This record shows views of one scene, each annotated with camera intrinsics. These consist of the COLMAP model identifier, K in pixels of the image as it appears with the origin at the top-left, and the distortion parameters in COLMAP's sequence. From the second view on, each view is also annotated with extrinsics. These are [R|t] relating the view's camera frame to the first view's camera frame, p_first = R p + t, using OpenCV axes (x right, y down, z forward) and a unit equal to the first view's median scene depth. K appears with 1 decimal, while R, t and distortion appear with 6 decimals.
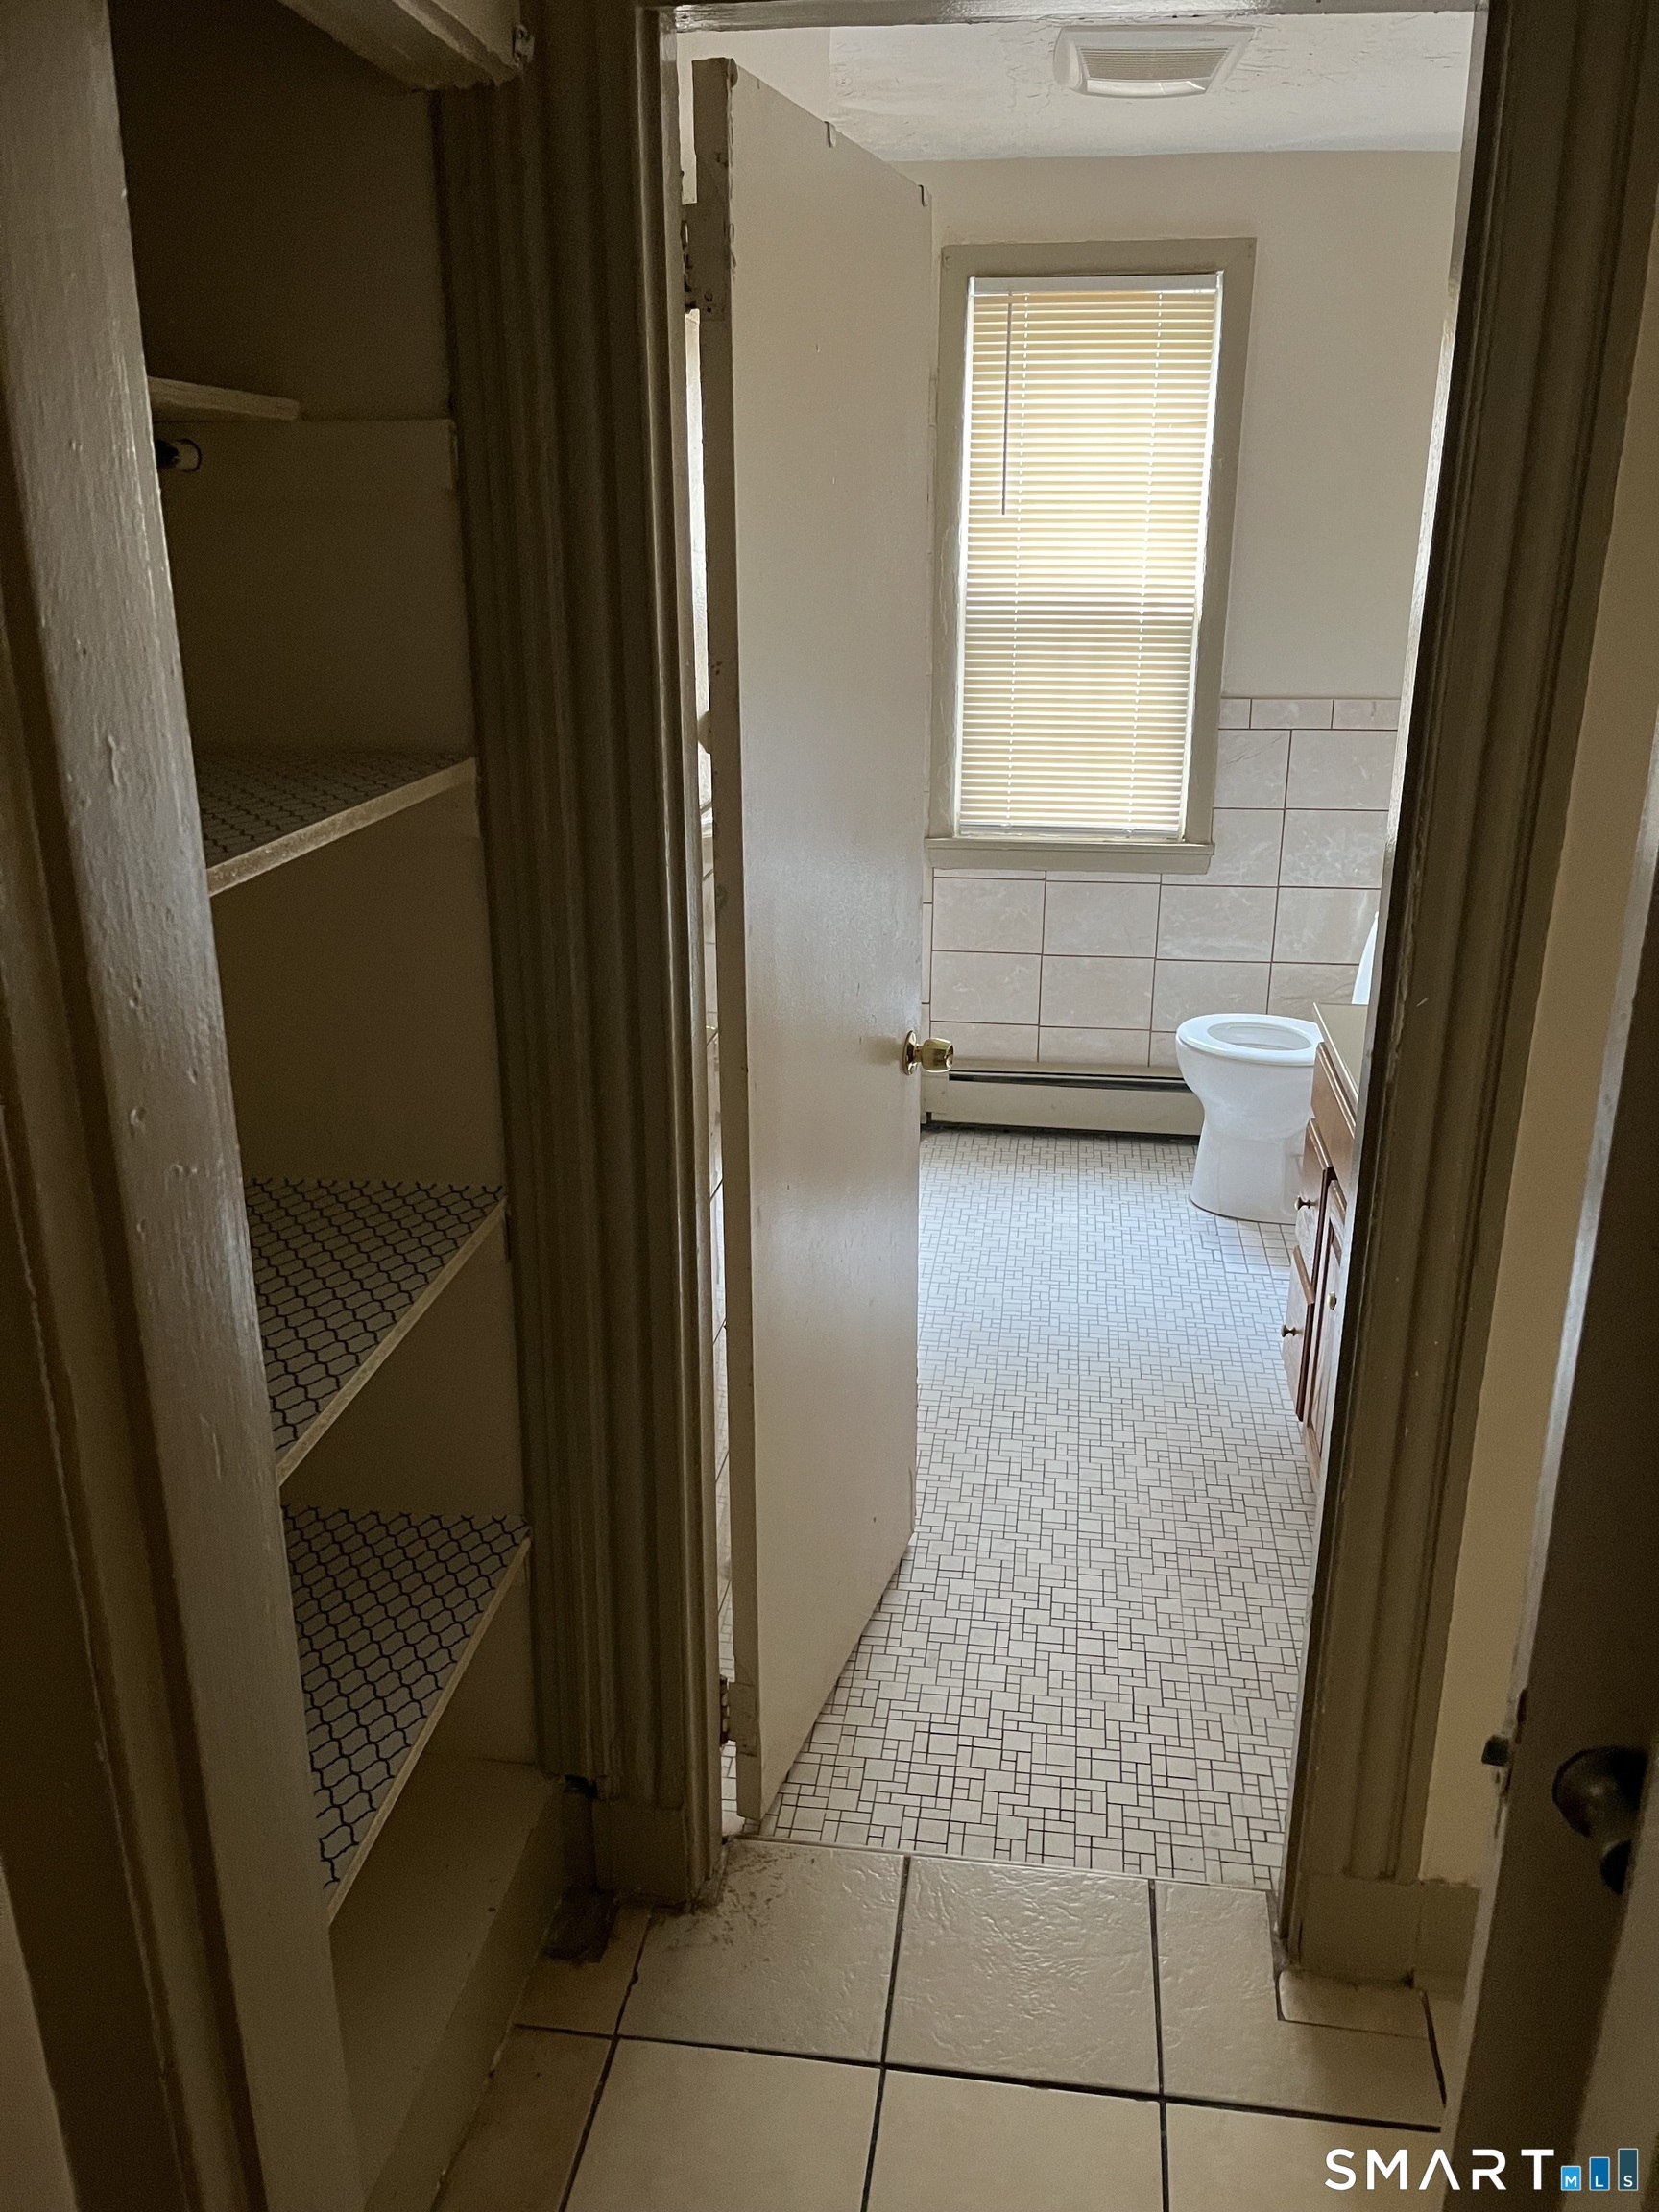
lens RADIAL K [[1659.1, 0, 829.5], [0, 1659.1, 1106.0], [0, 0, 1]] dist [0.048111, -0.077952]
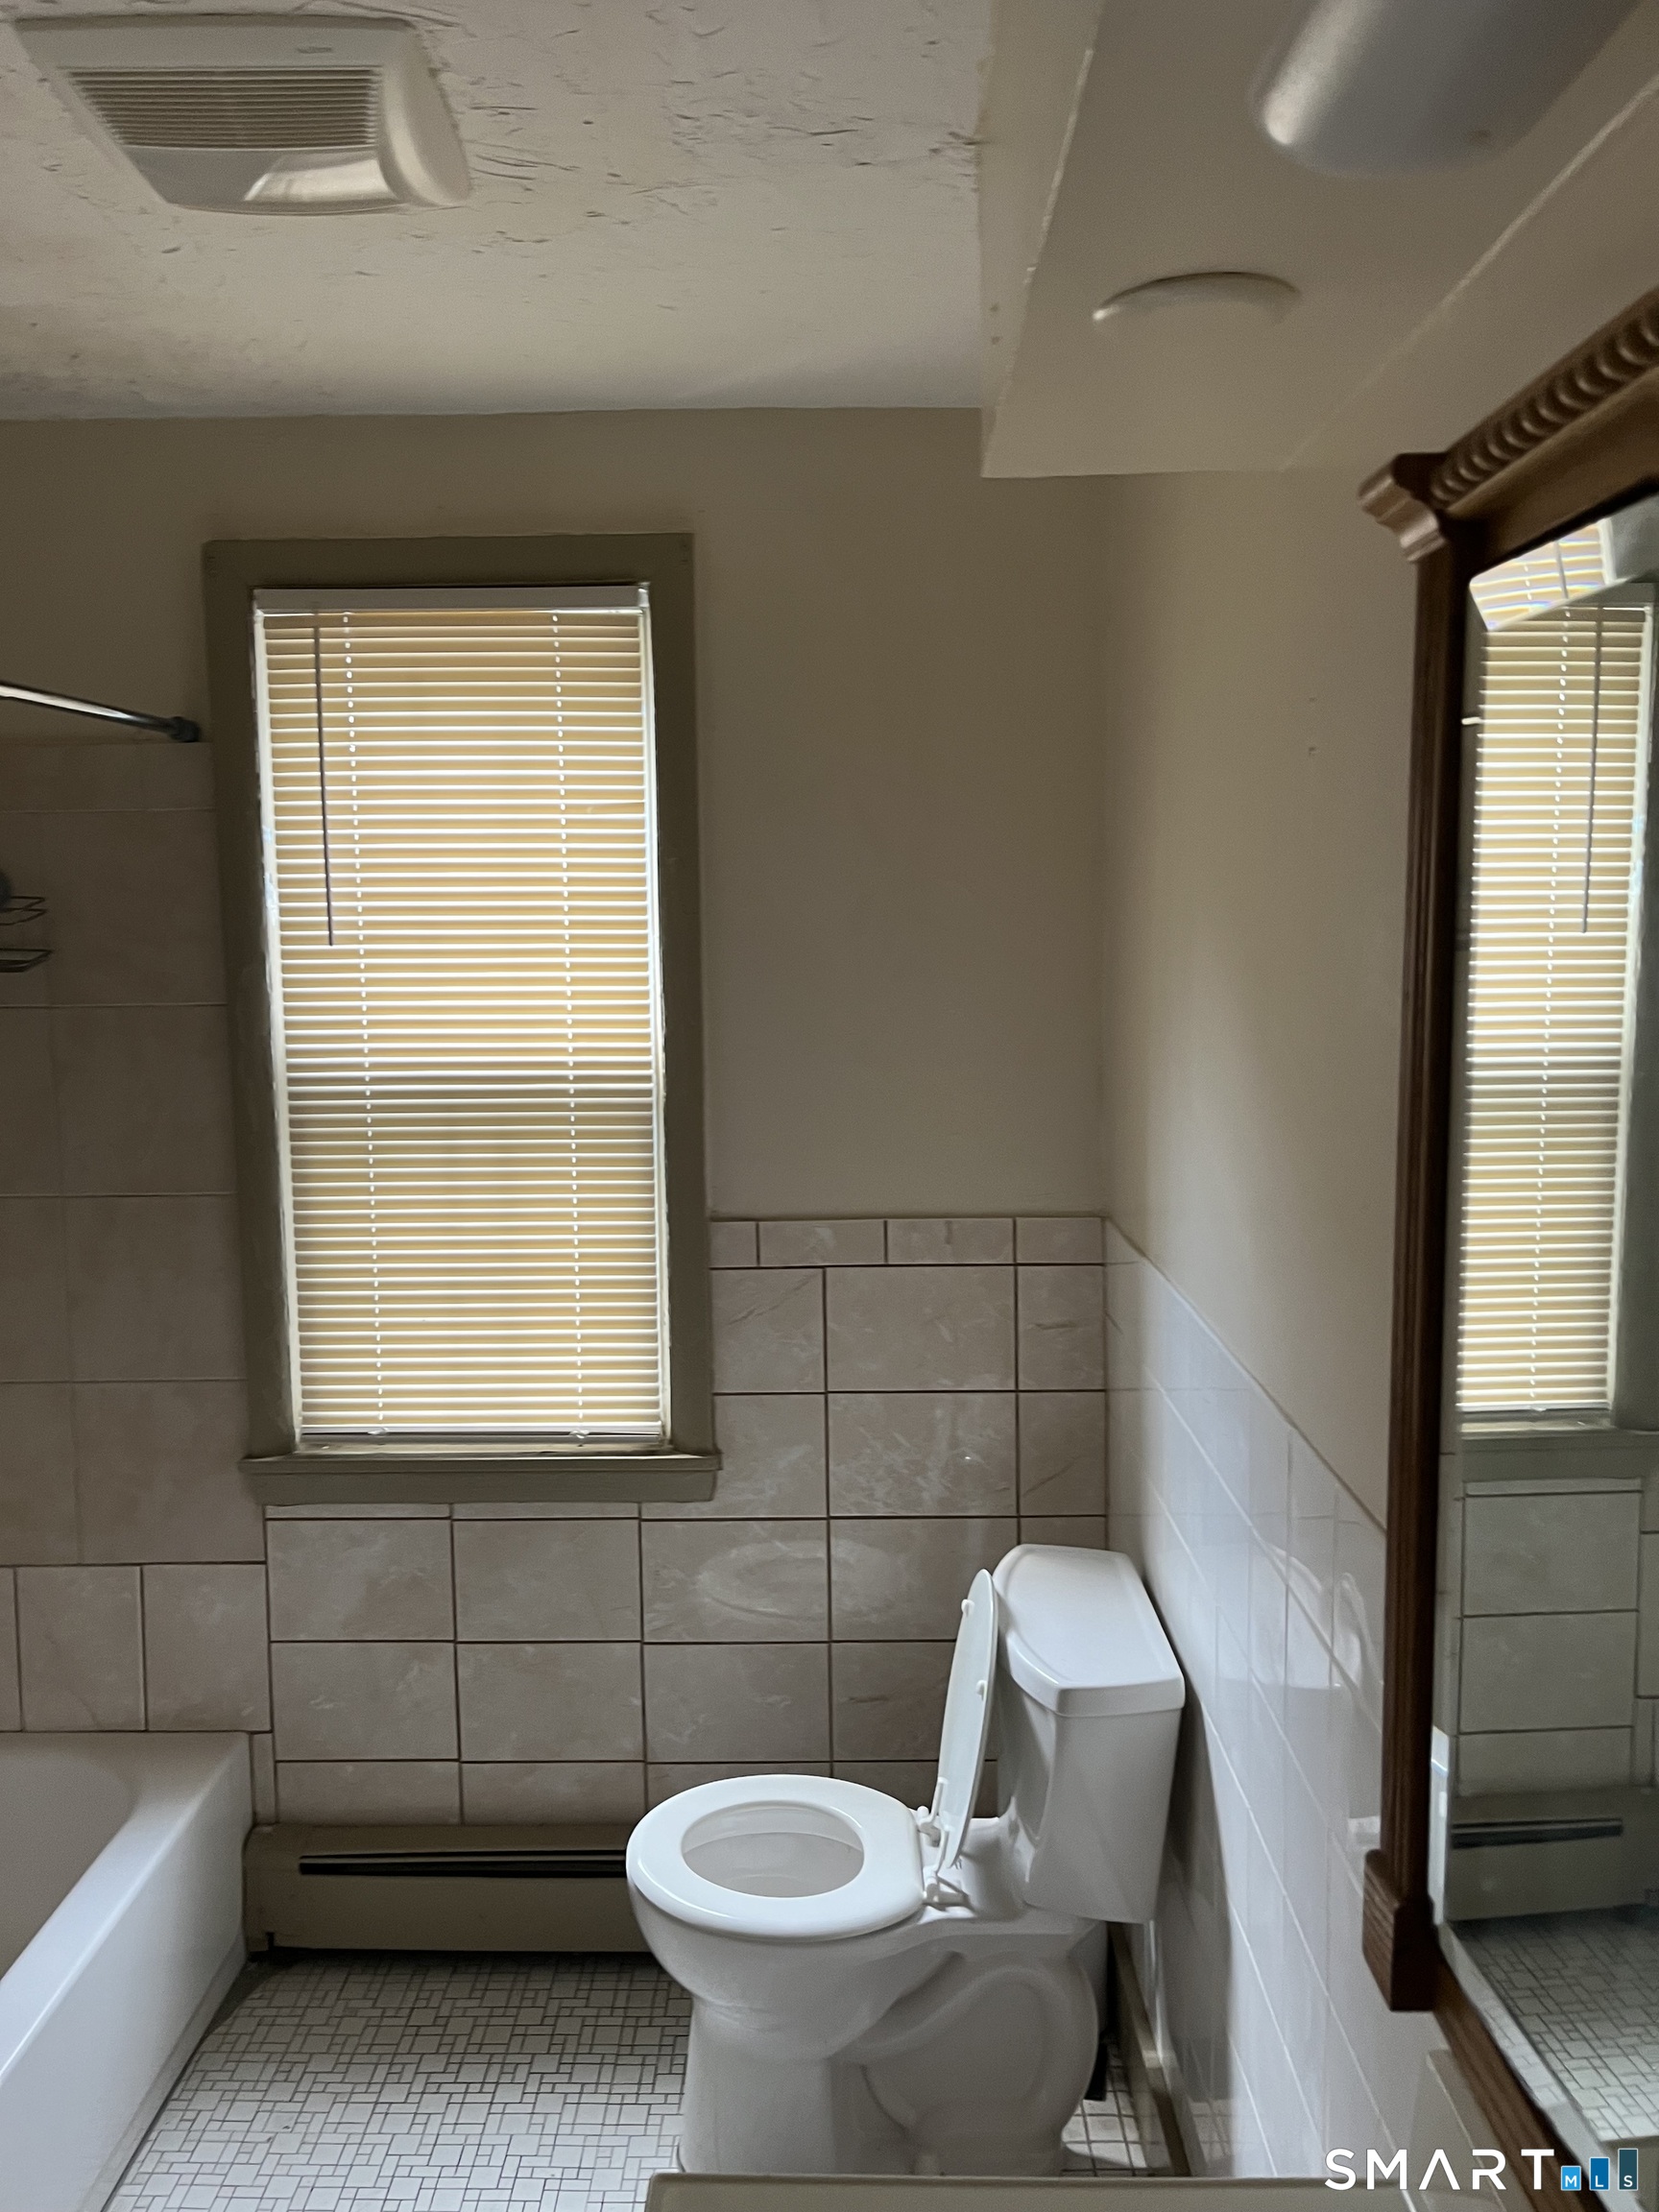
lens RADIAL K [[1659.1, 0, 829.5], [0, 1659.1, 1106.0], [0, 0, 1]] dist [0.048111, -0.077952]
pose [[0.991747, -0.028700, 0.124960, 0.202493], [0.055091, 0.975455, -0.213196, -0.151937], [-0.115774, 0.218321, 0.968985, 0.386930]]
